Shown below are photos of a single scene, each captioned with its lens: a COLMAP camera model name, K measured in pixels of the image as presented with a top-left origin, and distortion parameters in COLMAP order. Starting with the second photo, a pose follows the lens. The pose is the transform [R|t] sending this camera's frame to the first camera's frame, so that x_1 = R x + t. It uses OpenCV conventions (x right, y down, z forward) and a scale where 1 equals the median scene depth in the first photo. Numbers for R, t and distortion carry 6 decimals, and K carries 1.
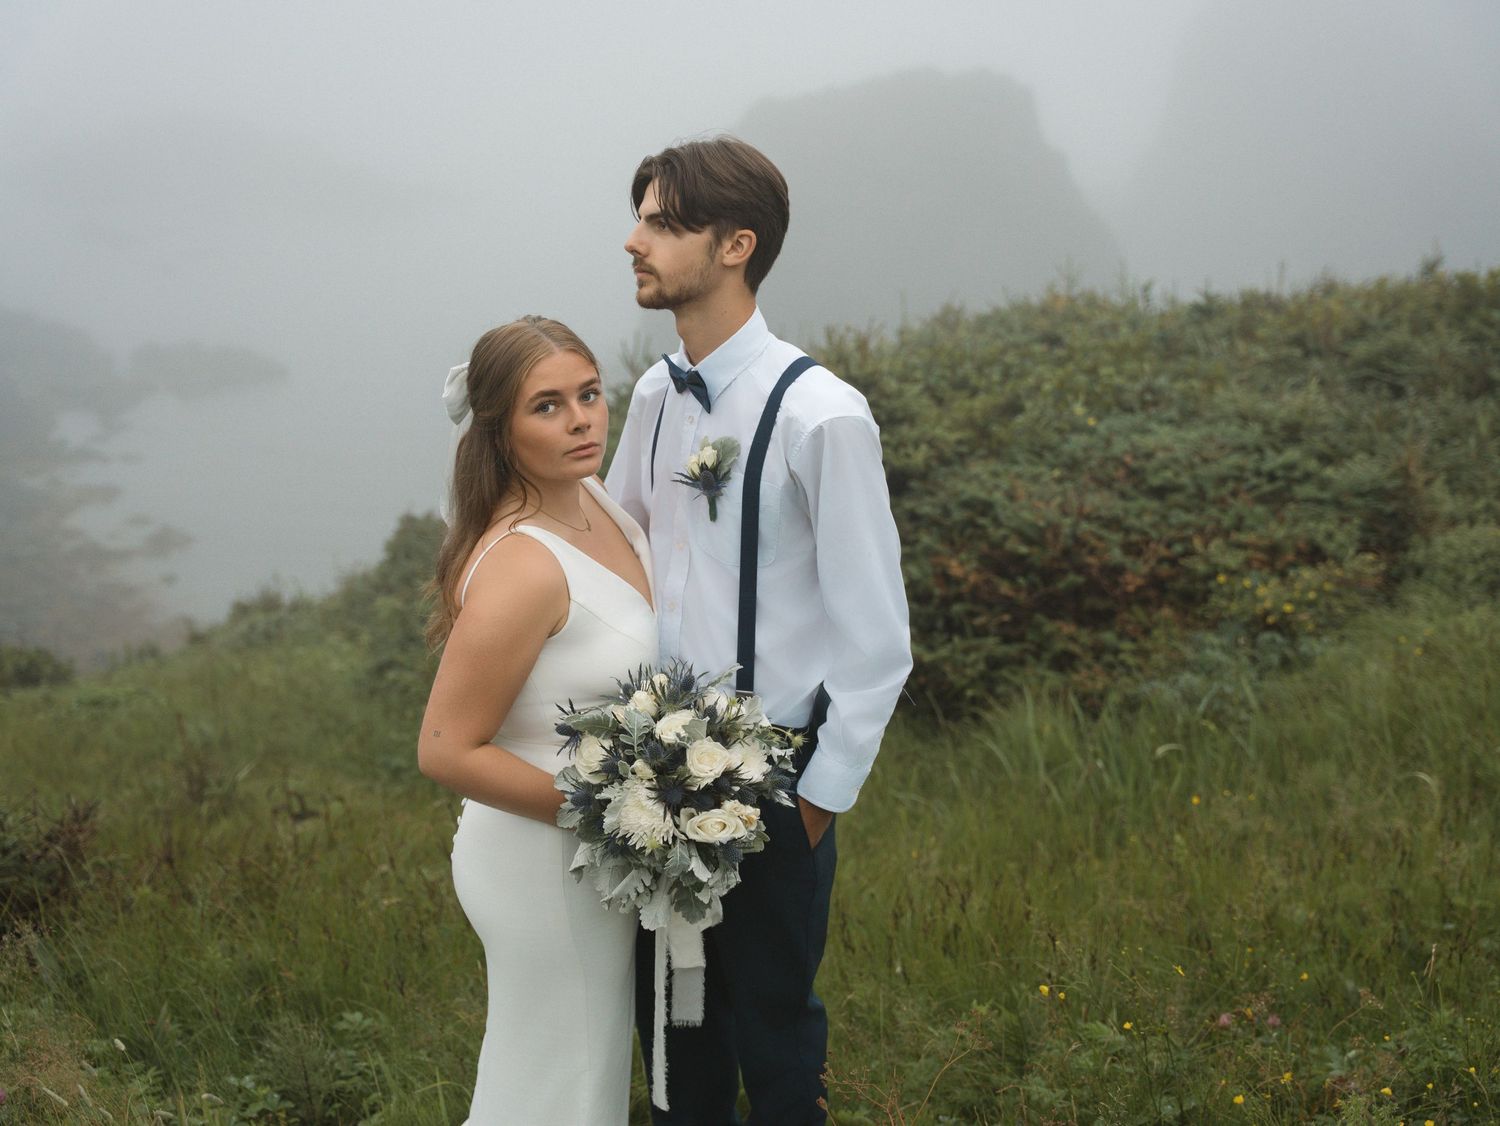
lens RADIAL K [[2088.9, 0, 750.0], [0, 2088.9, 563.0], [0, 0, 1]] dist [-0.002592, 0.043597]
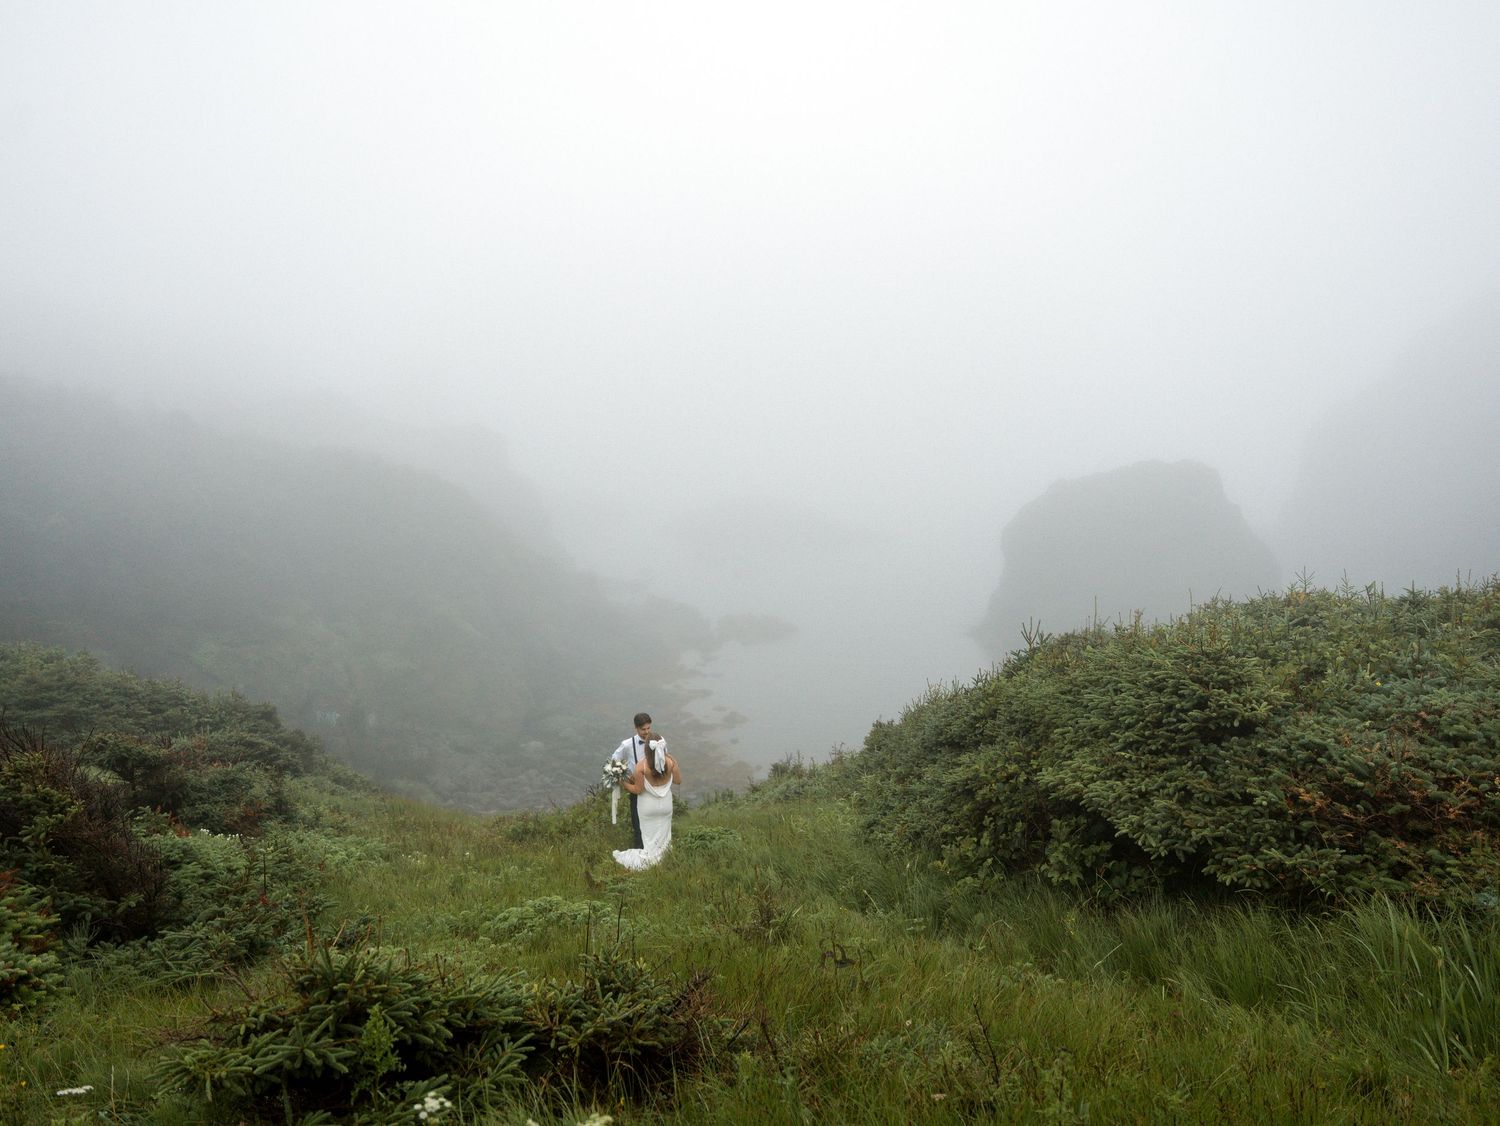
lens RADIAL K [[1643.2, 0, 750.0], [0, 1643.2, 563.0], [0, 0, 1]] dist [-0.017351, 0.002208]
pose [[0.958916, -0.013092, -0.283389, 0.058189], [-0.031123, 0.988050, -0.150957, 0.026951], [0.281979, 0.153575, 0.947049, -0.156556]]
